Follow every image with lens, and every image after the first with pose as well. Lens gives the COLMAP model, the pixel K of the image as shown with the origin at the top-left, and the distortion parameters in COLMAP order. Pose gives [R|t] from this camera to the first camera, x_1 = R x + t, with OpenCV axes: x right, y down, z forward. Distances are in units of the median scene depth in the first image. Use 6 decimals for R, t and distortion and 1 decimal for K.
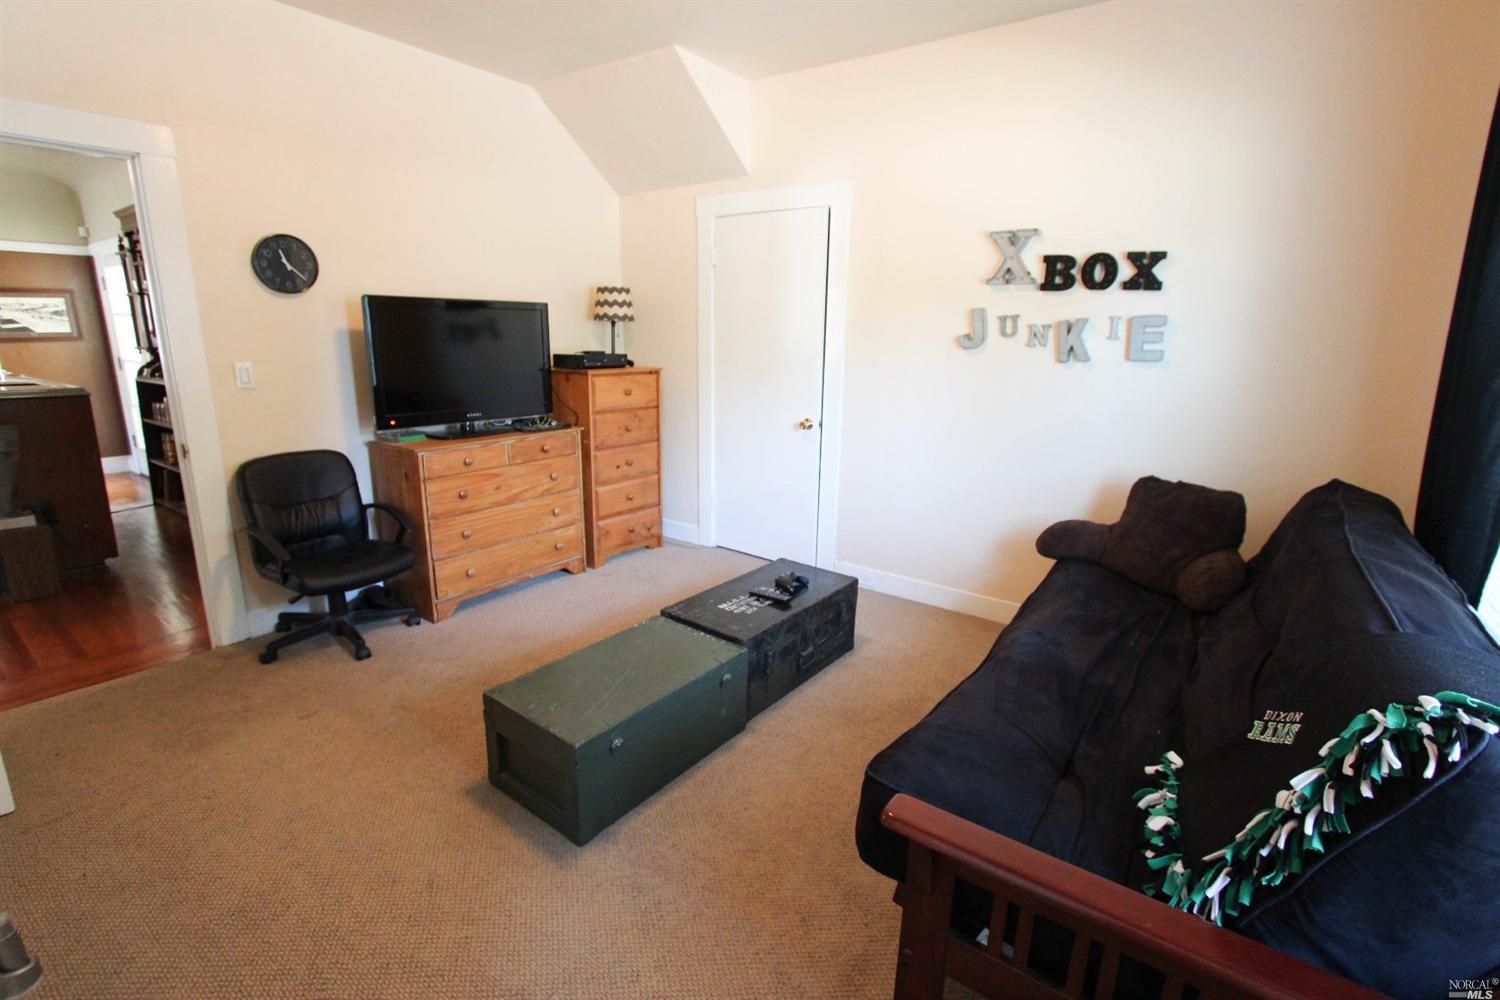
lens RADIAL K [[689.7, 0, 738.5], [0, 689.7, 489.4], [0, 0, 1]] dist [-0.014501, 0.000227]
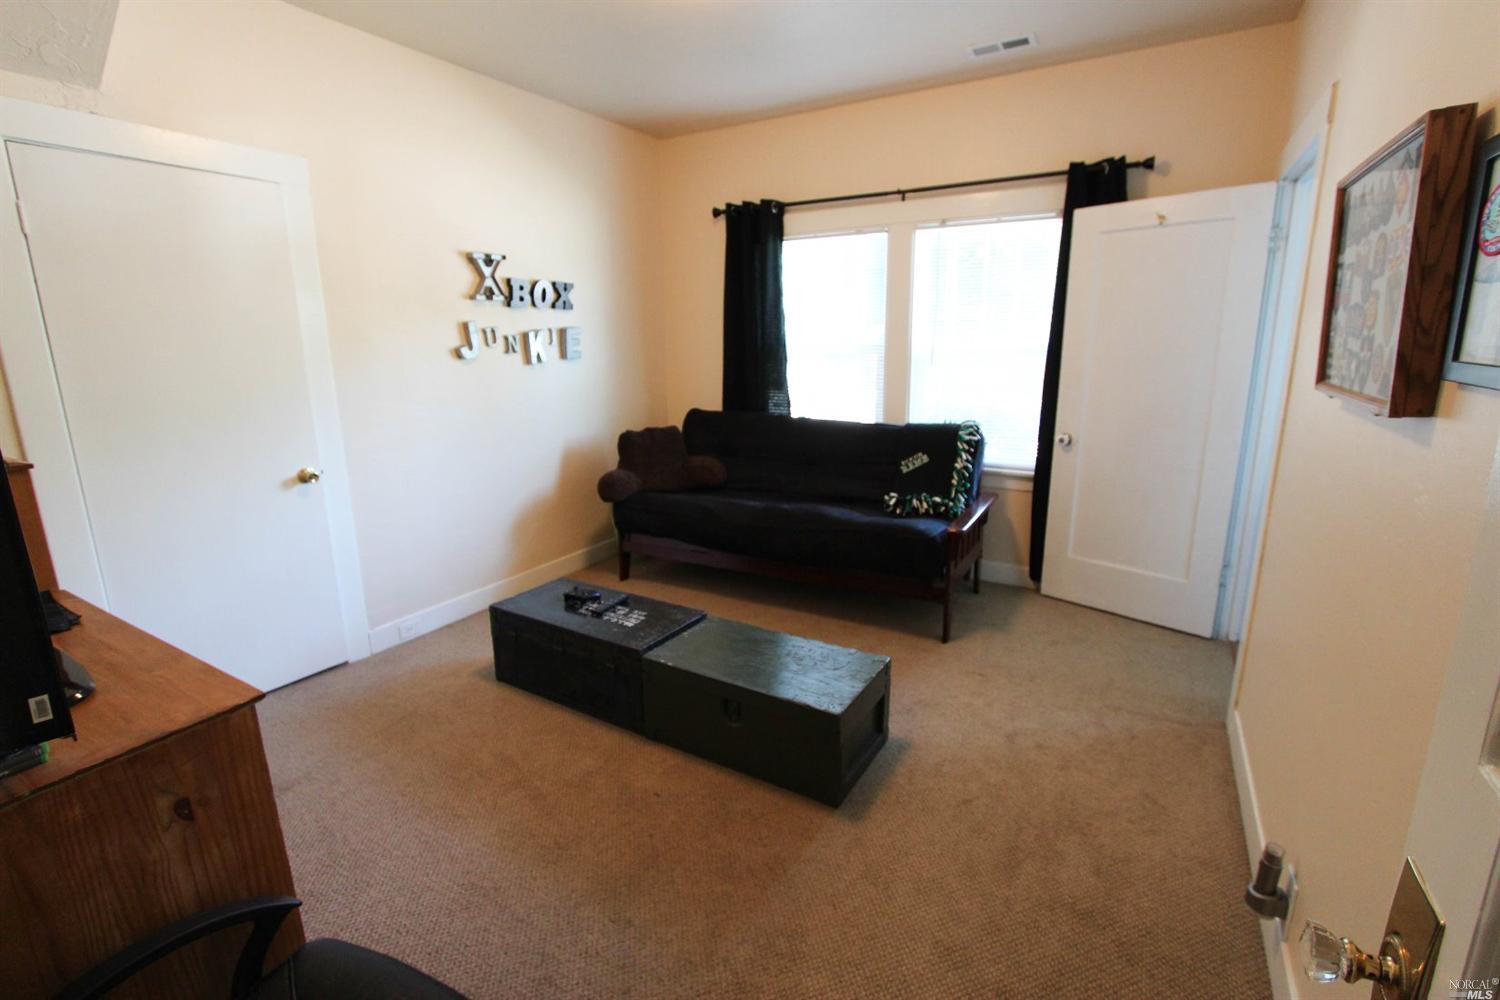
lens RADIAL K [[689.7, 0, 738.5], [0, 689.7, 489.4], [0, 0, 1]] dist [-0.014501, 0.000227]
pose [[-0.103332, -0.226896, 0.968422, -0.882260], [0.246064, 0.937538, 0.245916, -0.198169], [-0.963730, 0.263705, -0.041047, 0.788319]]
